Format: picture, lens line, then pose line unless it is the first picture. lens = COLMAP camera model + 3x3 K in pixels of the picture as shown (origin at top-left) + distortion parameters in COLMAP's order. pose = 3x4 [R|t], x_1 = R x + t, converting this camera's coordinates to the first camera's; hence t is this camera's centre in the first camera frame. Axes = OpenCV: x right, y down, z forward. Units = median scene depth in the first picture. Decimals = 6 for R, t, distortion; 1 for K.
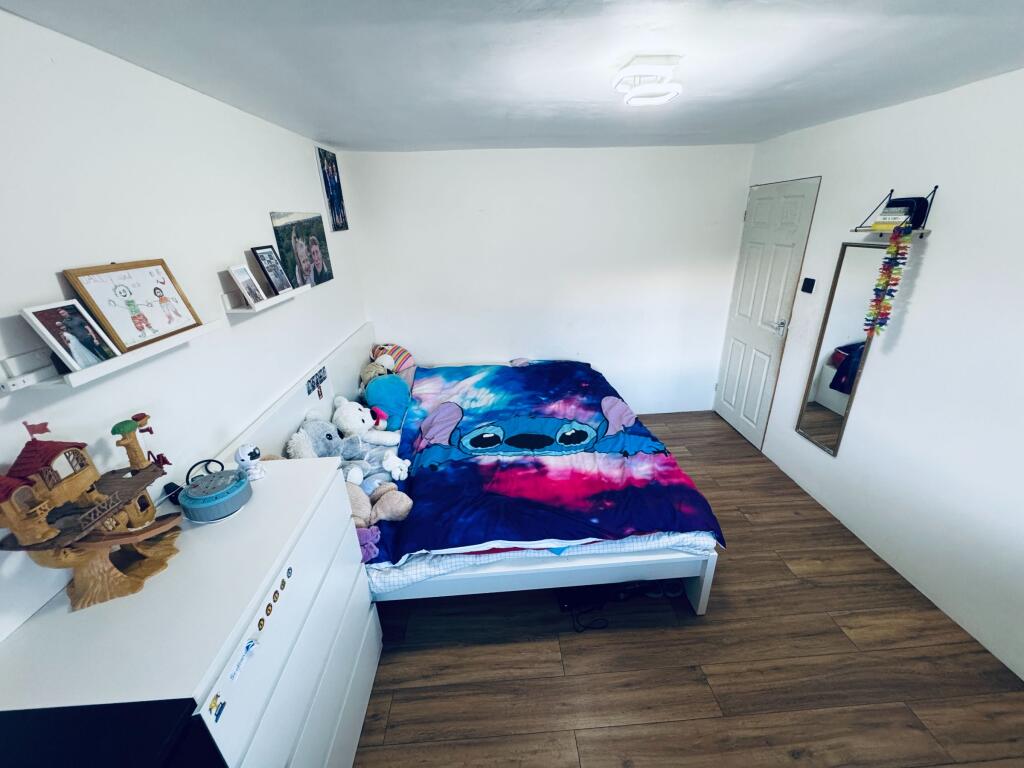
lens RADIAL K [[408.1, 0, 509.2], [0, 408.1, 382.3], [0, 0, 1]] dist [-0.002772, -0.000298]
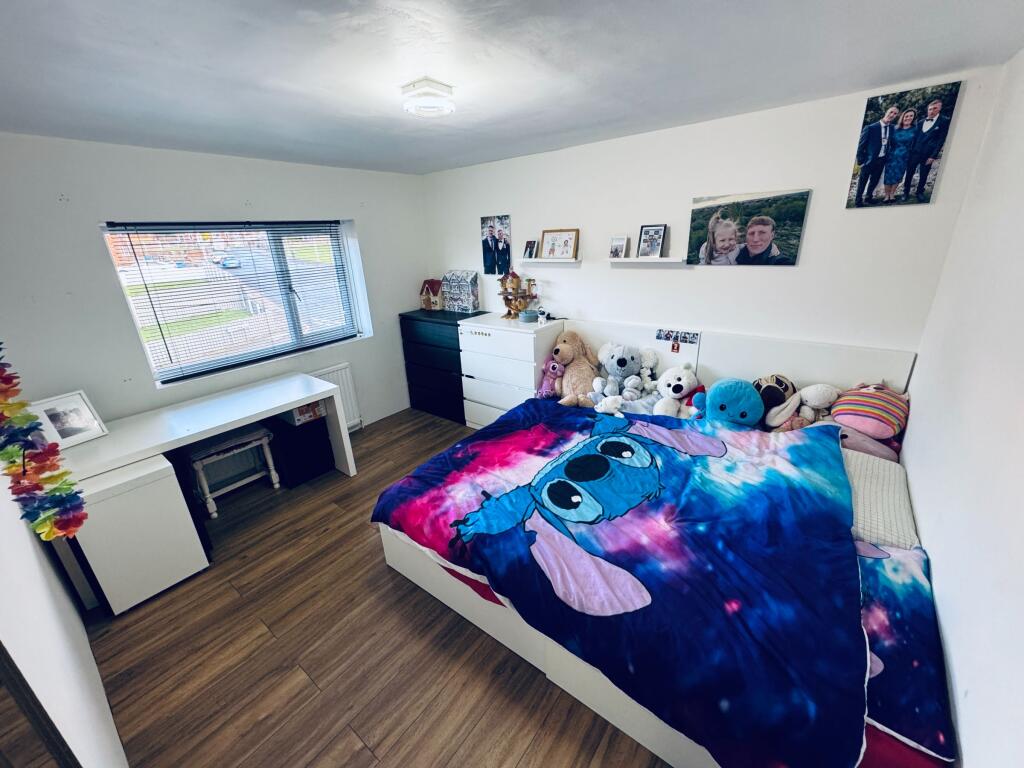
lens RADIAL K [[408.1, 0, 511.6], [0, 408.1, 383.9], [0, 0, 1]] dist [-0.002772, -0.000298]
pose [[-0.645823, 0.320551, -0.692936, 0.695478], [-0.225315, 0.787151, 0.574131, -0.454682], [0.729484, 0.526916, -0.436135, 1.166915]]
